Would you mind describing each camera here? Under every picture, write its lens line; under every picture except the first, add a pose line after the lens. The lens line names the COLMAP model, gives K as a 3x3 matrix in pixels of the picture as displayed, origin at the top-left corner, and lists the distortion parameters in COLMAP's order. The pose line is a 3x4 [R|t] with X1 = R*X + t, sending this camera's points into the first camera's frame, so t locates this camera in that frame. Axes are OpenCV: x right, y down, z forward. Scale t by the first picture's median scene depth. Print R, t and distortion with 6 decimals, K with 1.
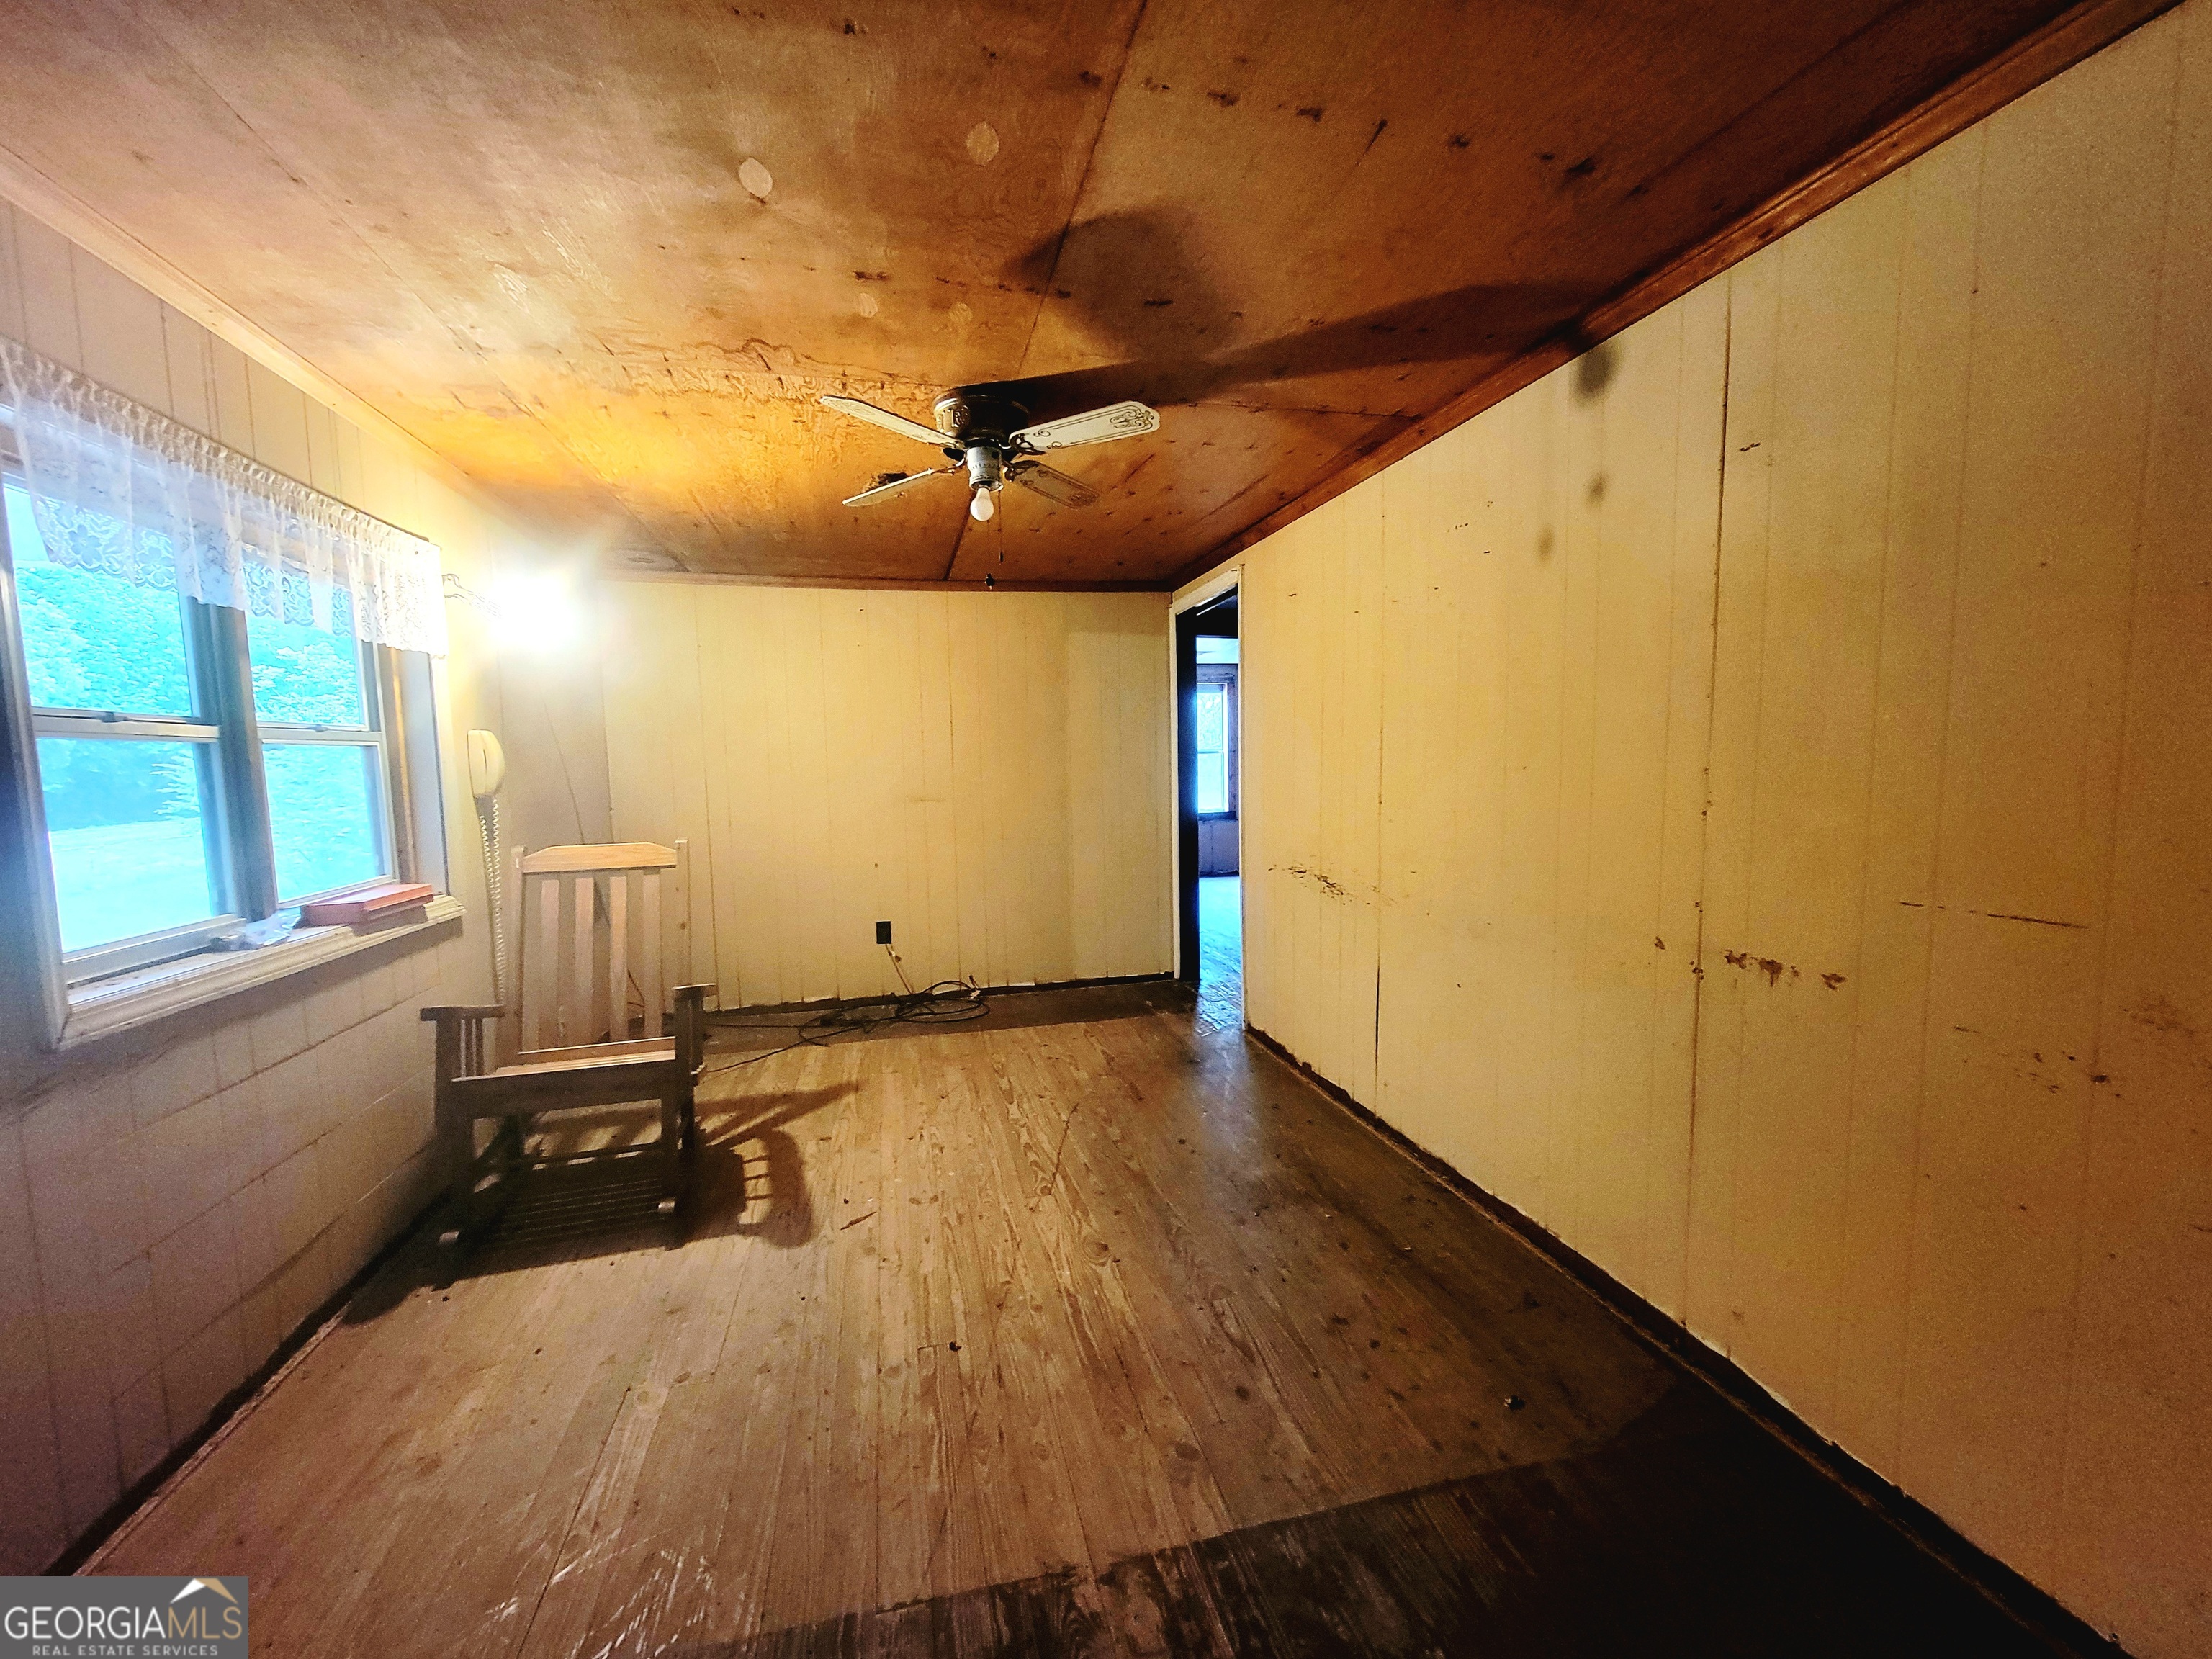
lens RADIAL K [[901.0, 0, 1113.5], [0, 901.0, 826.8], [0, 0, 1]] dist [-0.009862, 0.004131]
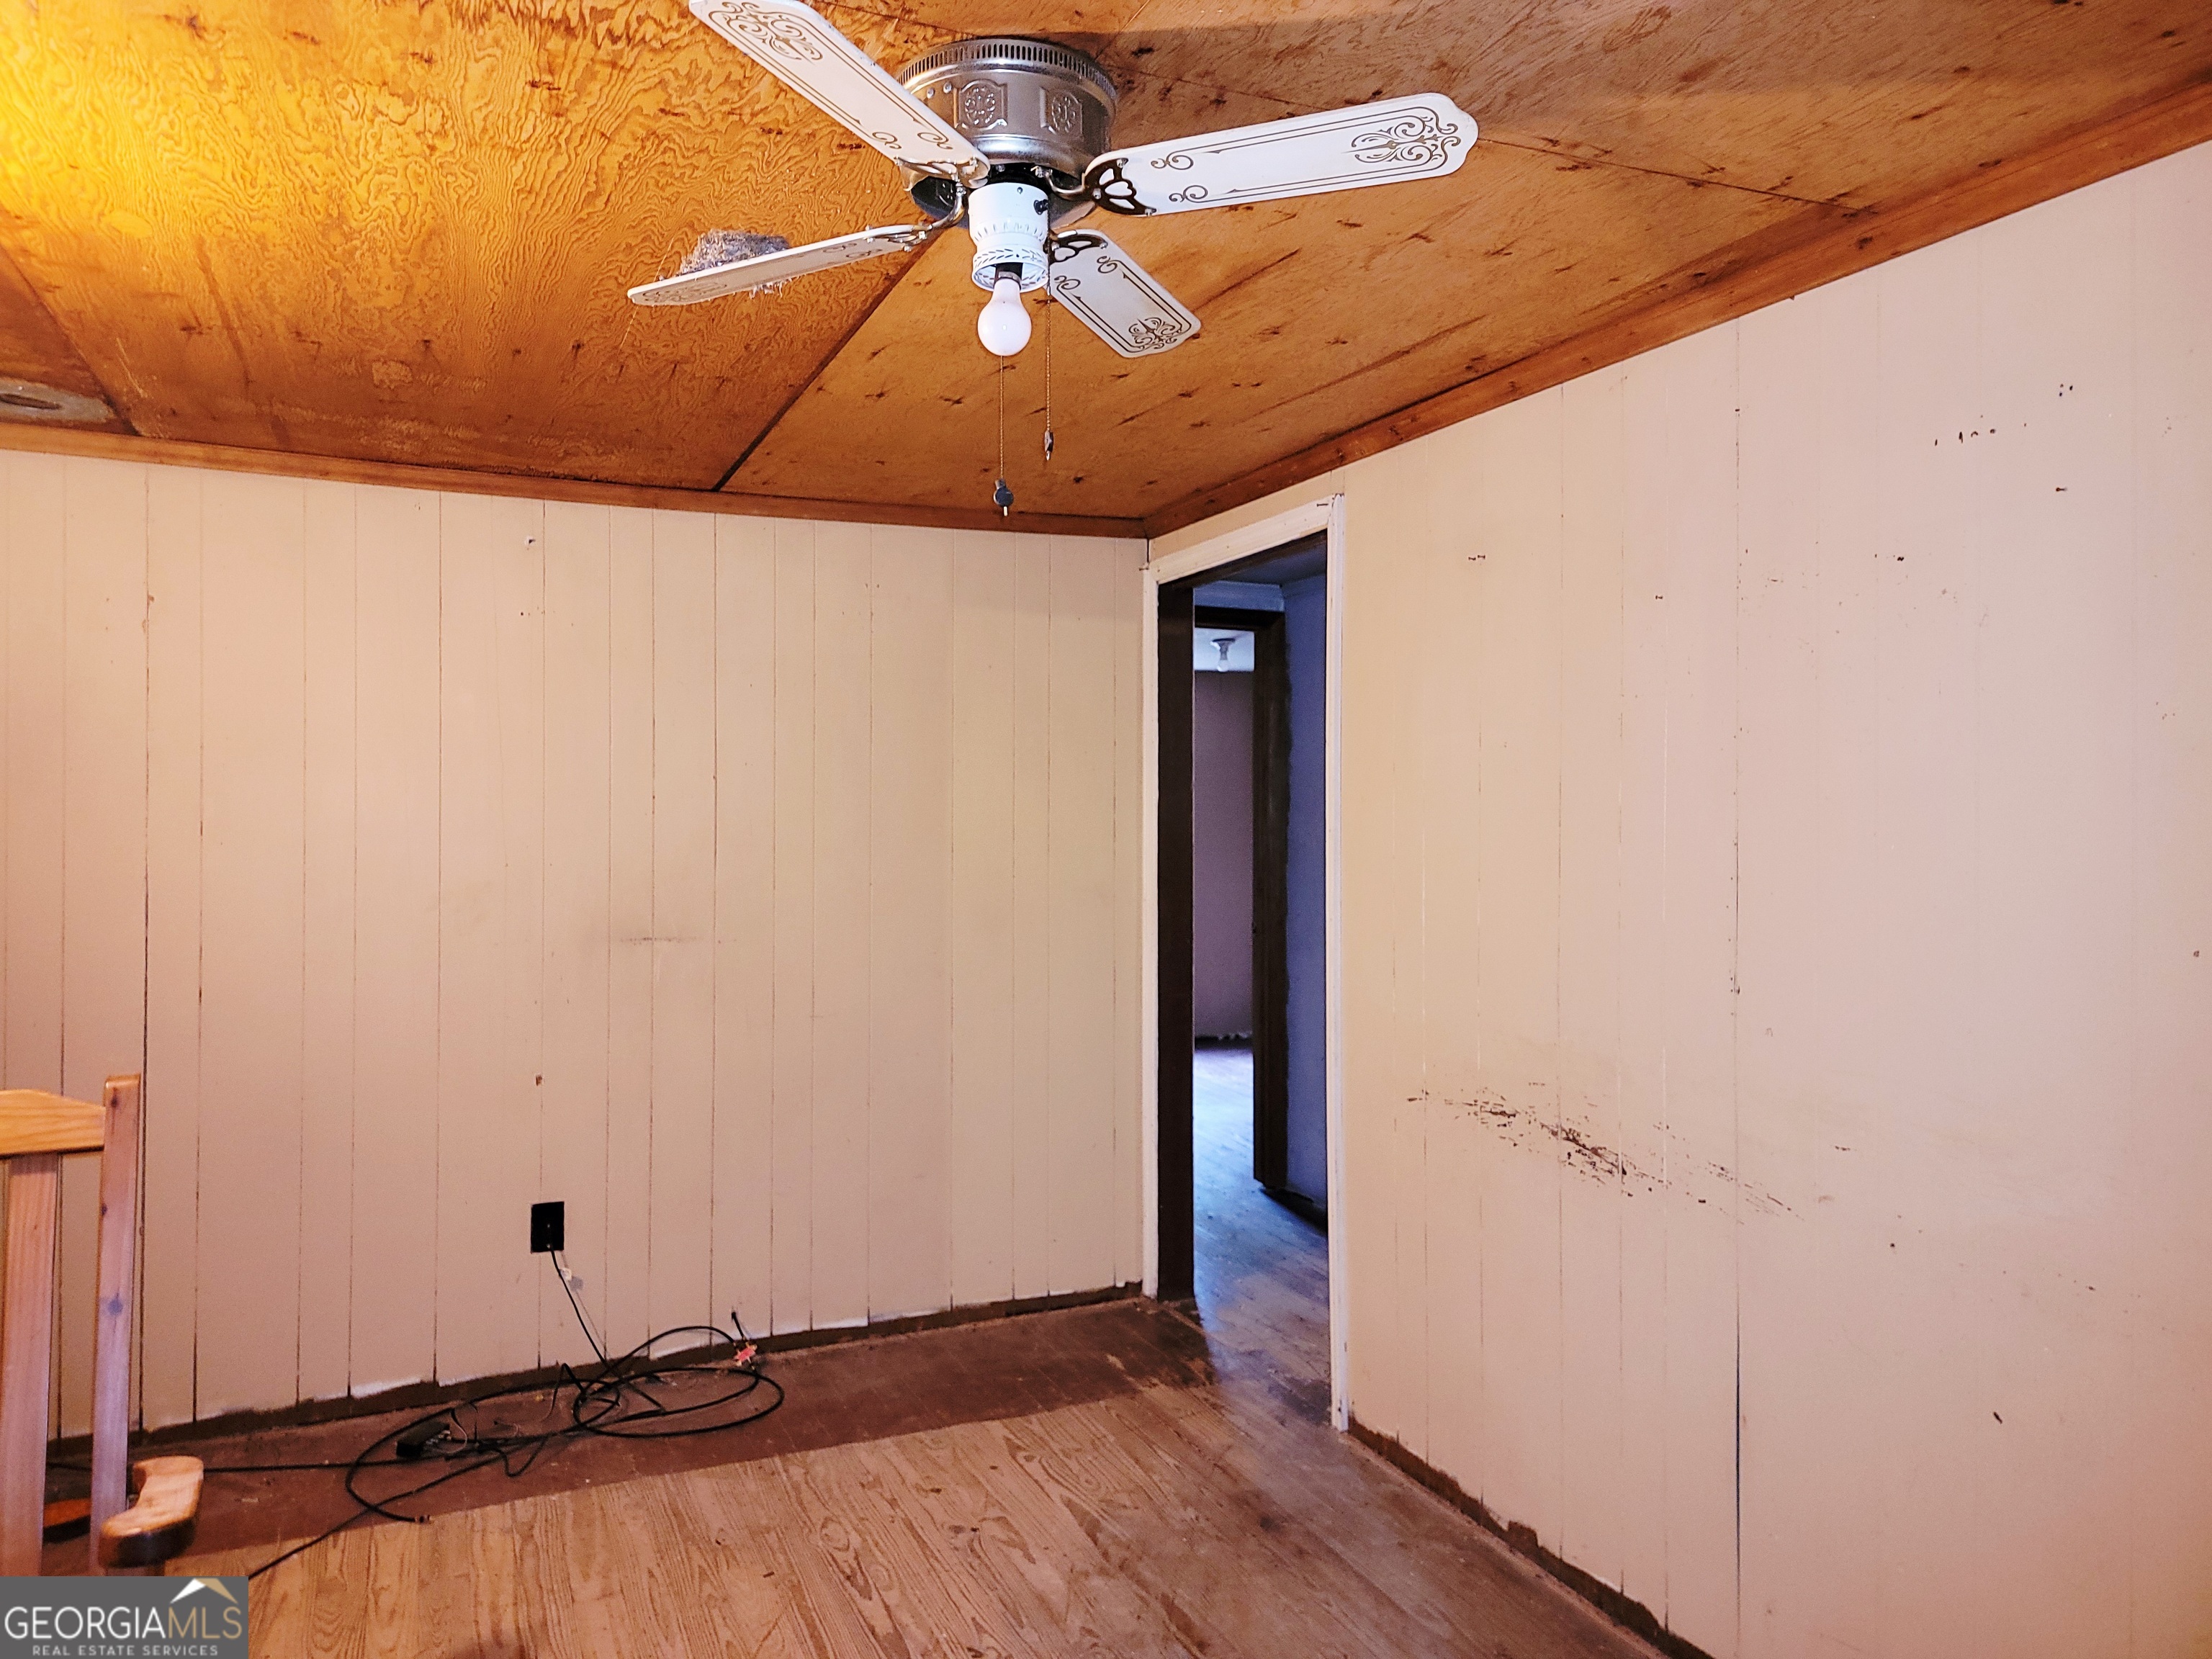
lens RADIAL K [[1518.9, 0, 1107.4], [0, 1518.9, 789.4], [0, 0, 1]] dist [0.057445, -0.034498]
pose [[0.984822, 0.022768, 0.172068, -0.127880], [-0.007006, 0.995766, -0.091659, -0.041053], [-0.173427, 0.089062, 0.980811, 0.177467]]
